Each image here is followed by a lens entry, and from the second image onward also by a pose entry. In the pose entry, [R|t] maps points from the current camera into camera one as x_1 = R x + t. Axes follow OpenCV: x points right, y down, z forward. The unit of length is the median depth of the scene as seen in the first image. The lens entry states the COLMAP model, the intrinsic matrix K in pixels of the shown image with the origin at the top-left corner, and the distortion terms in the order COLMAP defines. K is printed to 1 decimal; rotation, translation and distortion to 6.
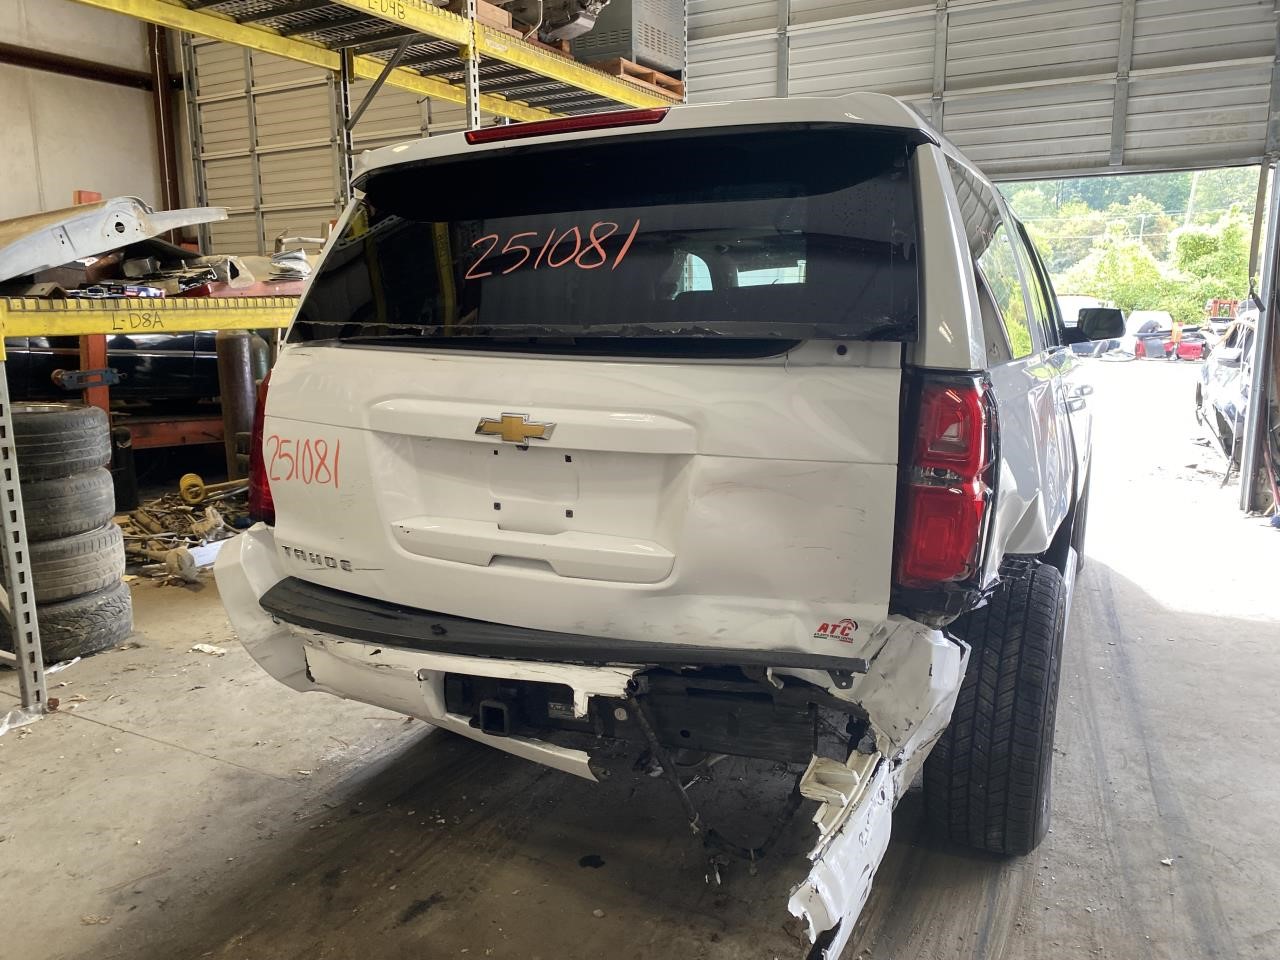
lens RADIAL K [[967.8, 0, 640.0], [0, 967.8, 480.0], [0, 0, 1]] dist [0.061272, -0.057248]
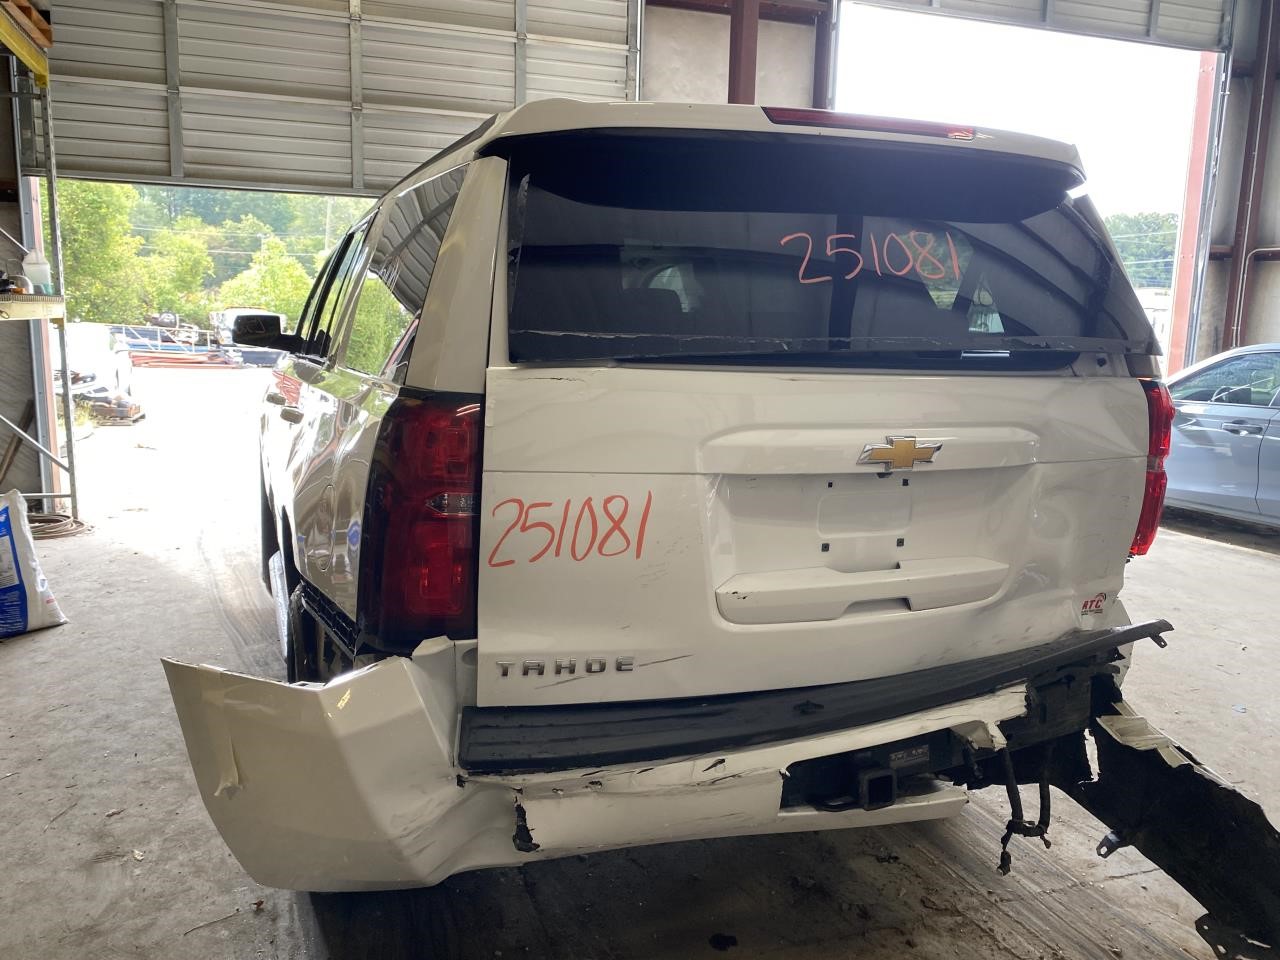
lens RADIAL K [[974.5, 0, 619.9], [0, 974.5, 462.4], [0, 0, 1]] dist [0.003331, -0.020724]
pose [[0.678184, -0.083442, 0.730140, -0.872772], [0.104107, 0.994422, 0.016946, -0.079386], [-0.727481, 0.064521, 0.683088, 0.529031]]
